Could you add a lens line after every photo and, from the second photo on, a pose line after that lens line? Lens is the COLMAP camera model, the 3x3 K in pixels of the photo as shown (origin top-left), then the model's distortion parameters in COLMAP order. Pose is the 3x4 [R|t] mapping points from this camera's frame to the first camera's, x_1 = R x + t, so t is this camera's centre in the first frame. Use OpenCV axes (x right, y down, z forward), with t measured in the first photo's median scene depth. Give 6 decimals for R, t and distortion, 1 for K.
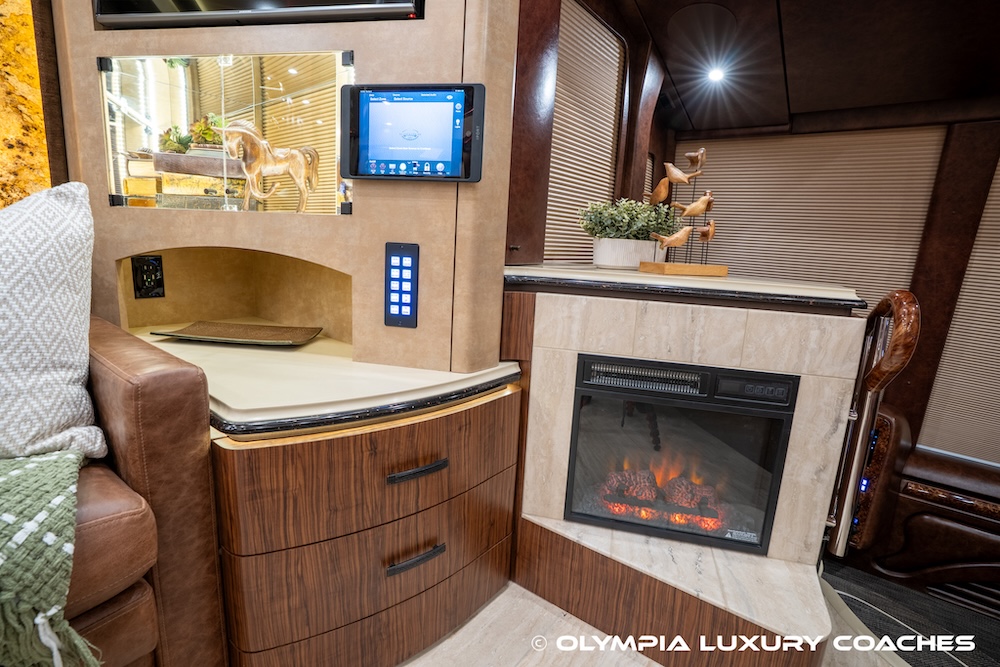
lens RADIAL K [[462.9, 0, 501.9], [0, 462.9, 330.2], [0, 0, 1]] dist [-0.071593, 0.027177]
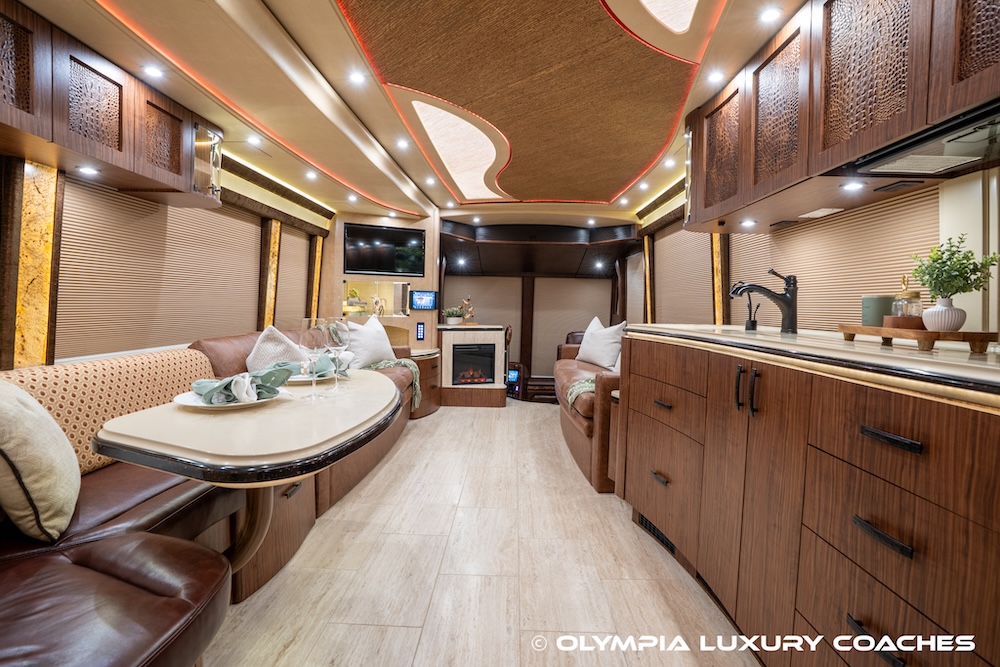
lens RADIAL K [[476.2, 0, 502.7], [0, 476.2, 330.1], [0, 0, 1]] dist [-0.071440, 0.030133]
pose [[0.810019, -0.066239, 0.582651, -2.279956], [0.130401, 0.989068, -0.068844, 0.318894], [-0.571721, 0.131743, 0.809801, -3.260049]]
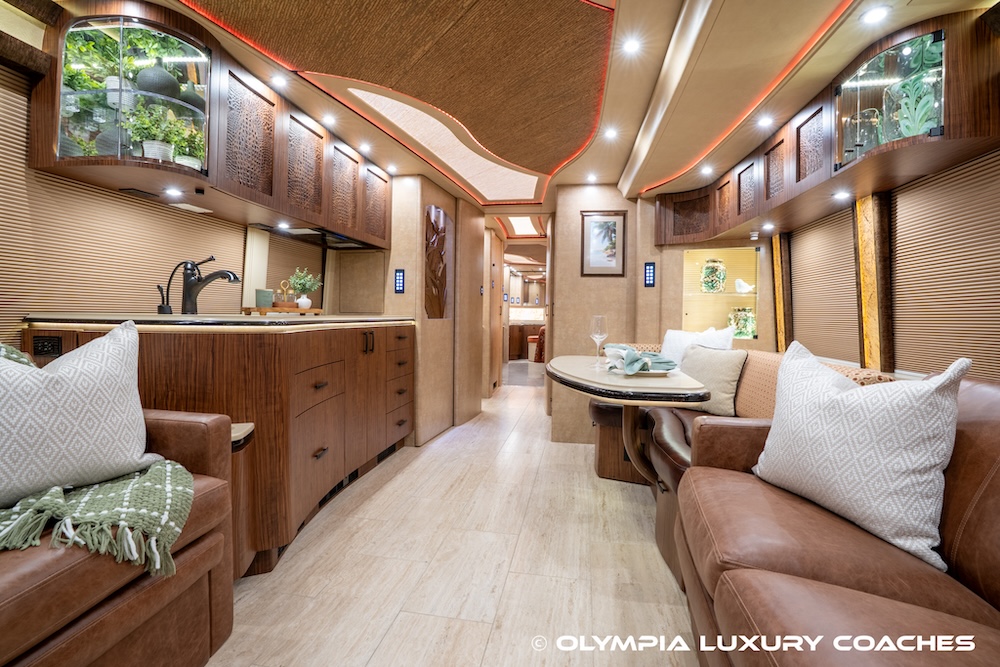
lens RADIAL K [[465.5, 0, 502.6], [0, 465.5, 329.5], [0, 0, 1]] dist [-0.071604, 0.028051]
pose [[-0.883247, -0.056757, -0.465460, -0.377871], [-0.151271, 0.974064, 0.168273, -0.147366], [0.443838, 0.219037, -0.868925, 0.088347]]
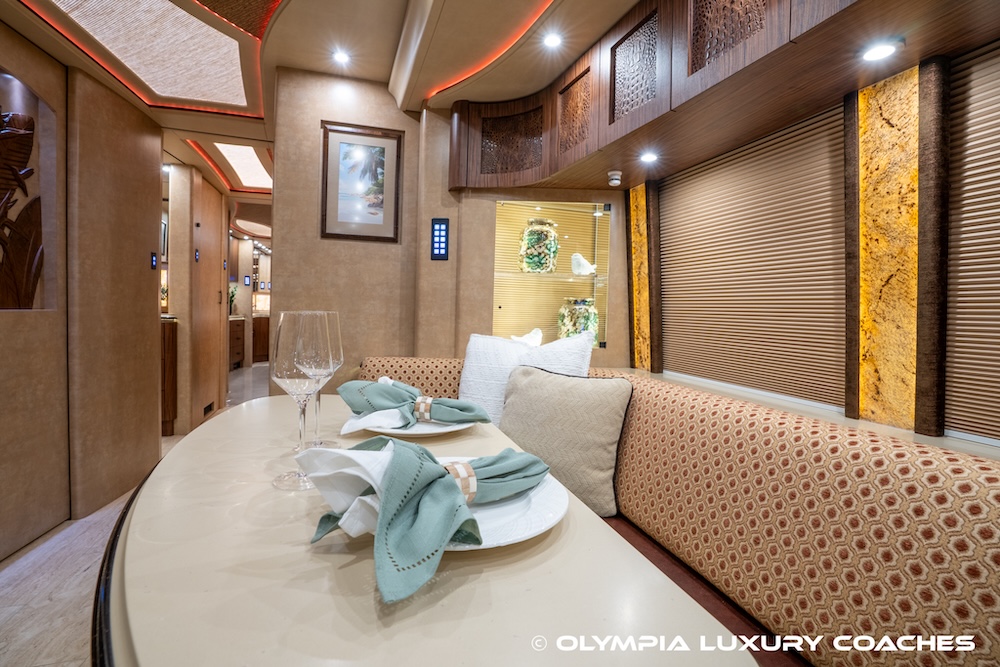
lens RADIAL K [[462.9, 0, 501.9], [0, 462.9, 330.2], [0, 0, 1]] dist [-0.071593, 0.027177]
pose [[-0.577650, -0.041118, -0.815248, -1.420400], [-0.214537, 0.971267, 0.103025, -0.014586], [0.787588, 0.234414, -0.569873, -1.014468]]
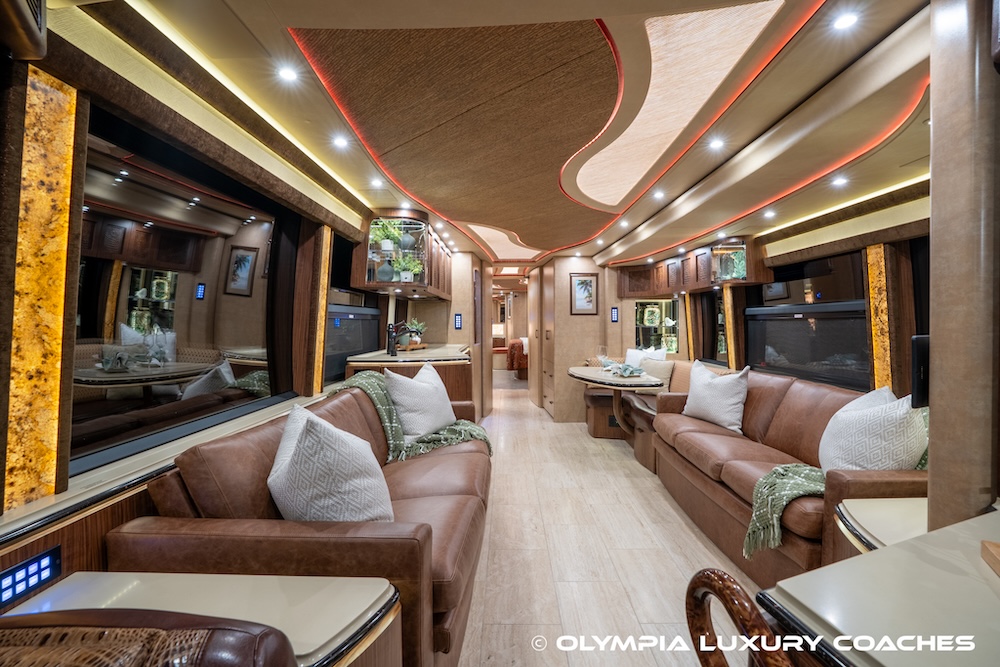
lens RADIAL K [[465.5, 0, 502.6], [0, 465.5, 329.5], [0, 0, 1]] dist [-0.071604, 0.028051]
pose [[-0.798948, -0.043409, -0.599831, 1.467479], [-0.151065, 0.979899, 0.130298, -0.474544], [0.582118, 0.194715, -0.789446, 1.143390]]
